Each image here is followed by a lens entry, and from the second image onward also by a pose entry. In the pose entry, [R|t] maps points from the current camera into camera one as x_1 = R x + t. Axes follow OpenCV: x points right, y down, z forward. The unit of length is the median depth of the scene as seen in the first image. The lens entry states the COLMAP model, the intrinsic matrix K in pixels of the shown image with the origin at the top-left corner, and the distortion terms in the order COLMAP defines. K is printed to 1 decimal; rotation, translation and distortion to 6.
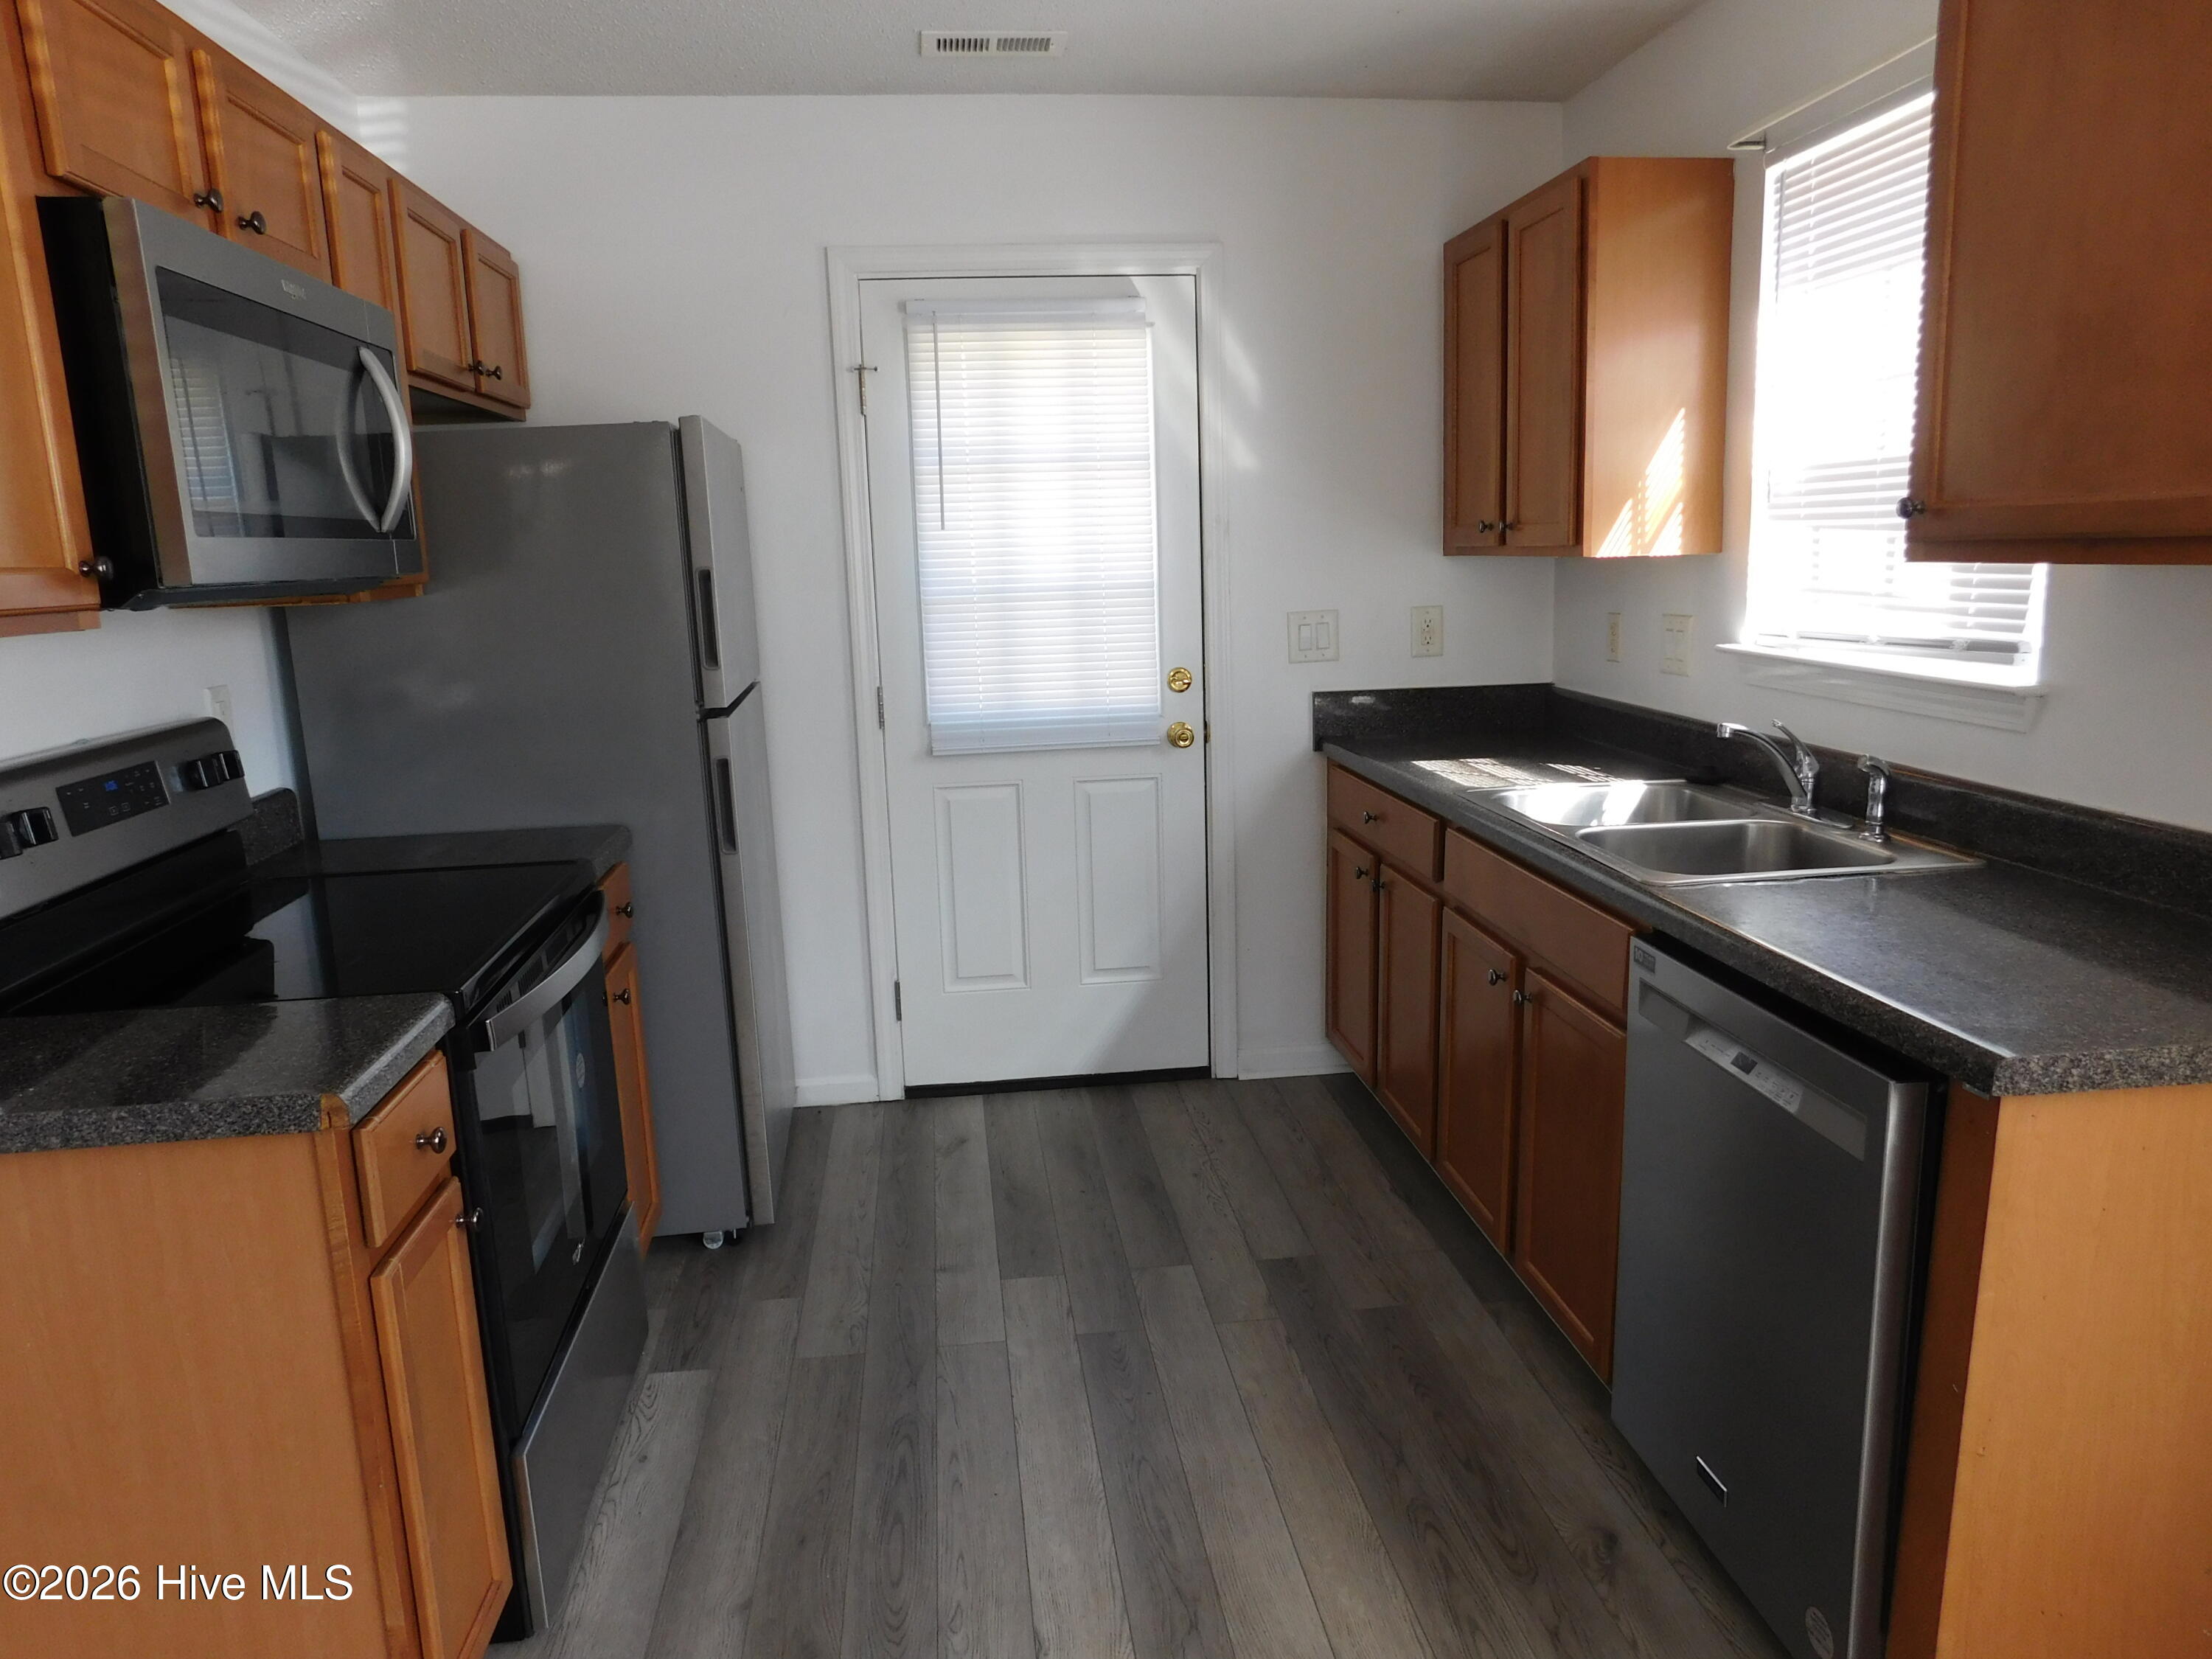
lens RADIAL K [[1445.2, 0, 1111.7], [0, 1445.2, 831.1], [0, 0, 1]] dist [-0.070657, 0.049035]
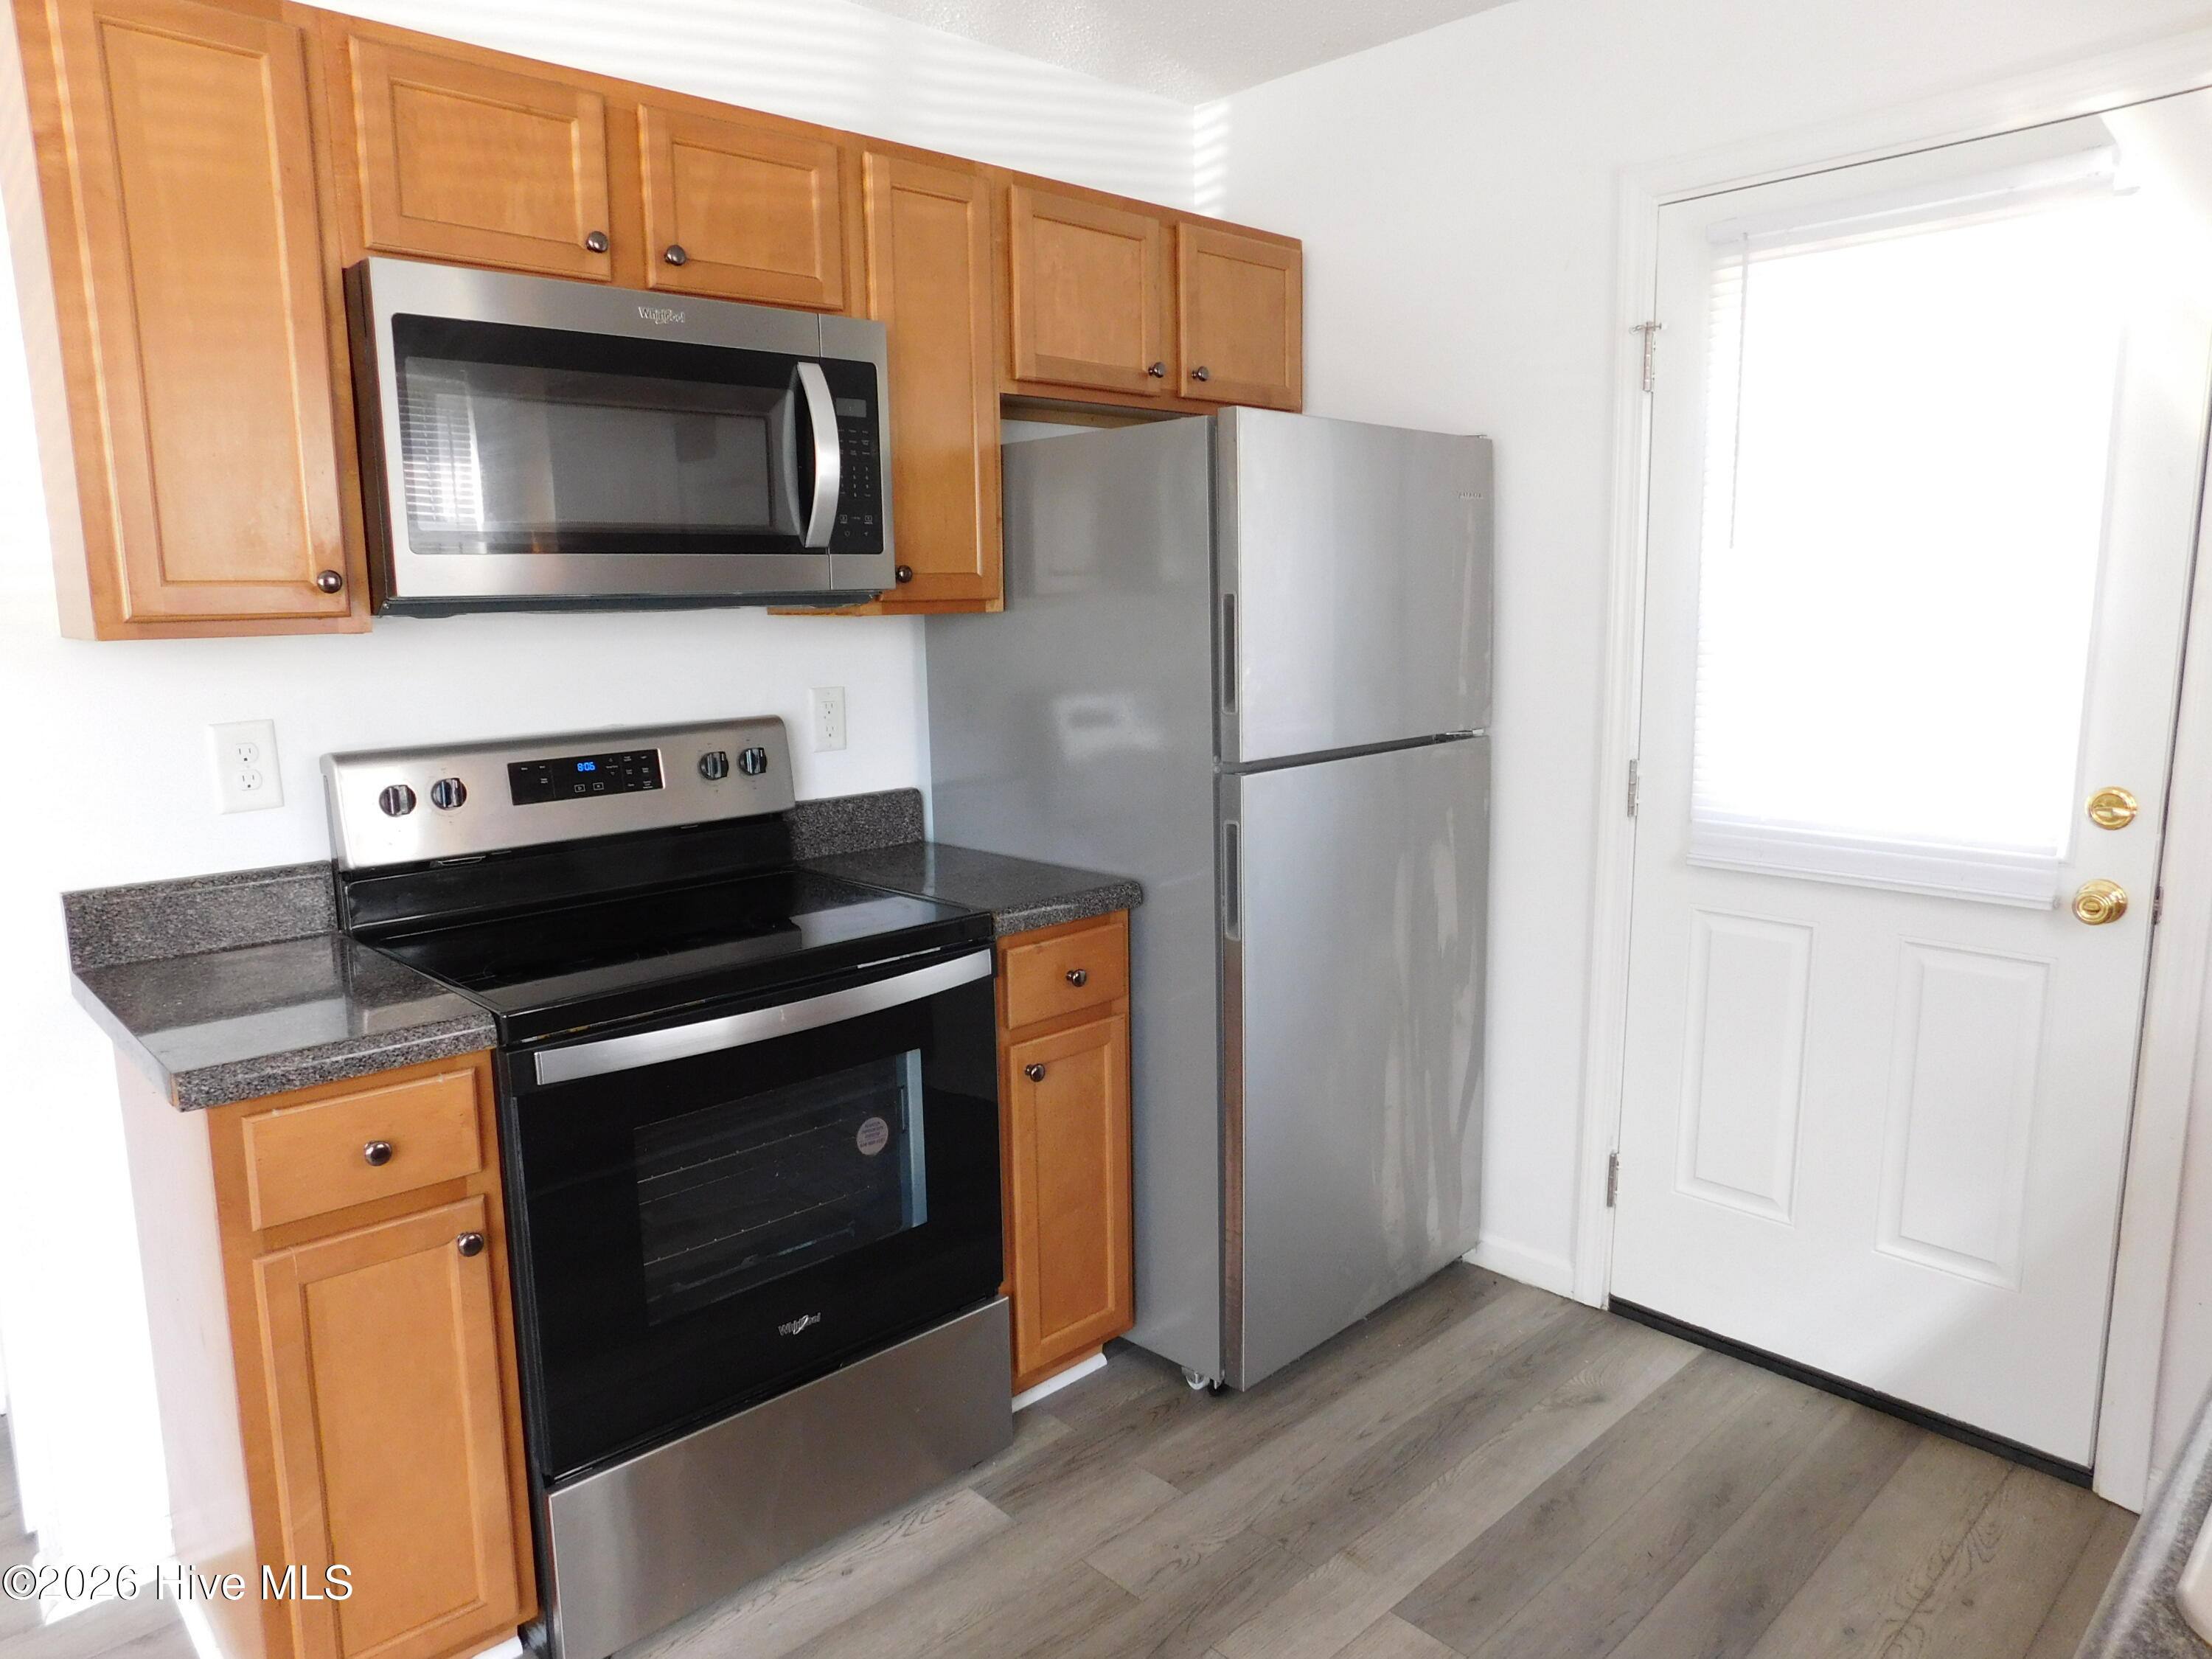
lens RADIAL K [[1445.2, 0, 1101.2], [0, 1445.2, 832.4], [0, 0, 1]] dist [-0.070657, 0.049035]
pose [[0.592808, 0.153068, -0.790664, 0.291402], [-0.160942, 0.984484, 0.069922, -0.078843], [0.789099, 0.085801, 0.608245, 0.381300]]
